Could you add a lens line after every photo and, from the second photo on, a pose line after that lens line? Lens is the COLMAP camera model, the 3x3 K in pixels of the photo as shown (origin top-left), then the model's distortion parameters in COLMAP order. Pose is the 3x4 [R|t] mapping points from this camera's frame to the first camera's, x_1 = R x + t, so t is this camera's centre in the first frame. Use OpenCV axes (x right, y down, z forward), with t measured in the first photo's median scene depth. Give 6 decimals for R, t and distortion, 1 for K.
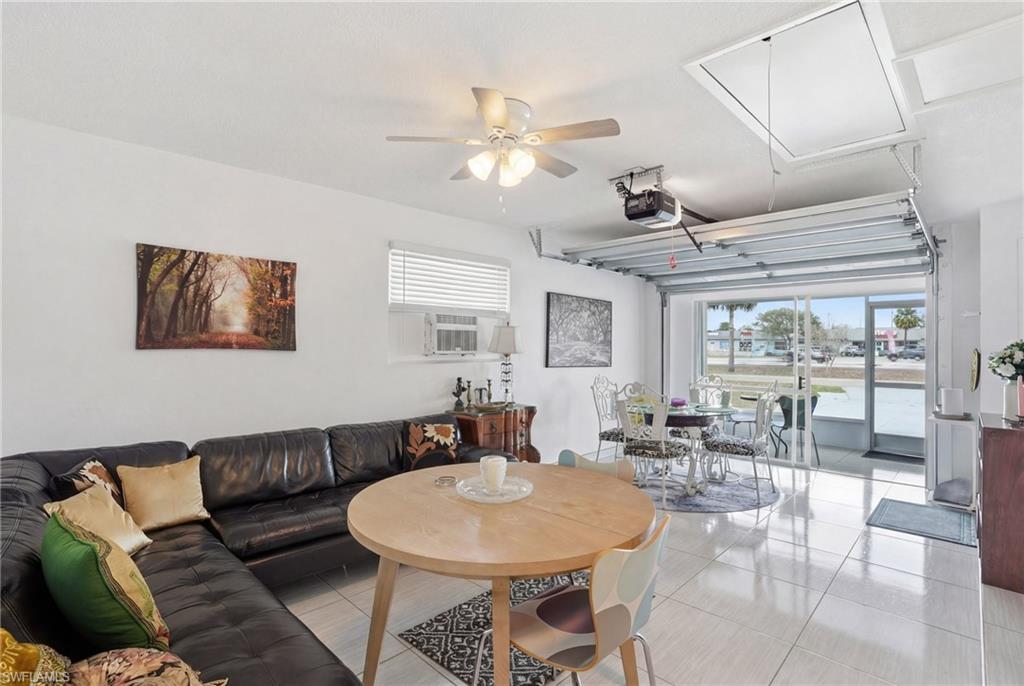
lens RADIAL K [[481.5, 0, 512.5], [0, 481.5, 343.8], [0, 0, 1]] dist [-0.029158, 0.003436]
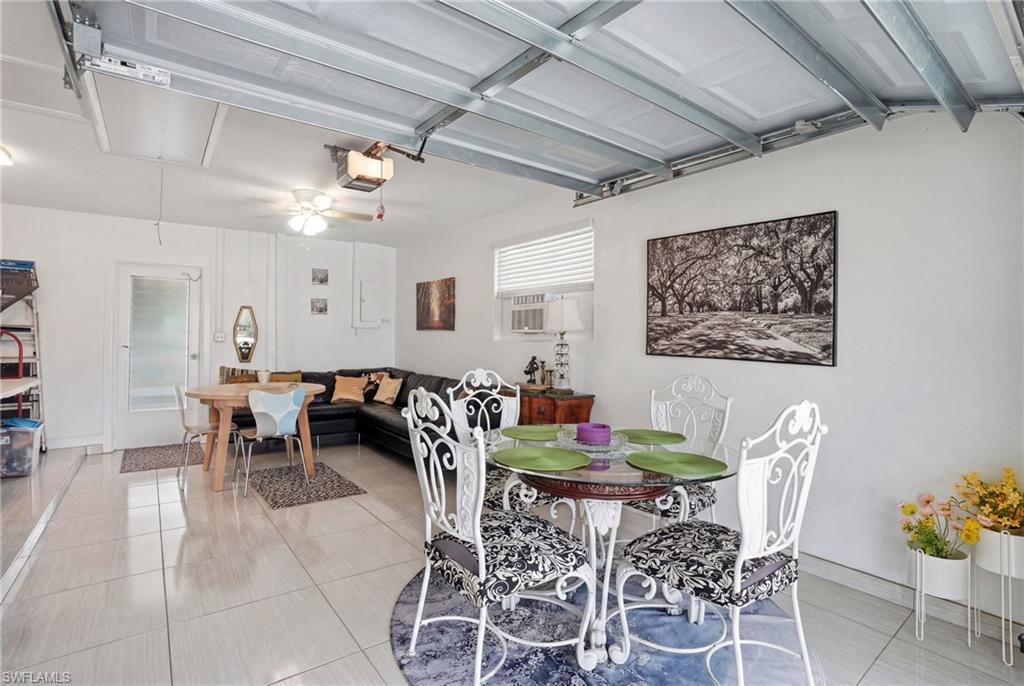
lens RADIAL K [[481.5, 0, 507.1], [0, 481.5, 335.8], [0, 0, 1]] dist [-0.029158, 0.003436]
pose [[-0.104432, -0.011893, -0.994461, 0.884336], [-0.005190, 0.999921, -0.011414, 0.038197], [0.994518, 0.003969, -0.104485, 1.032496]]
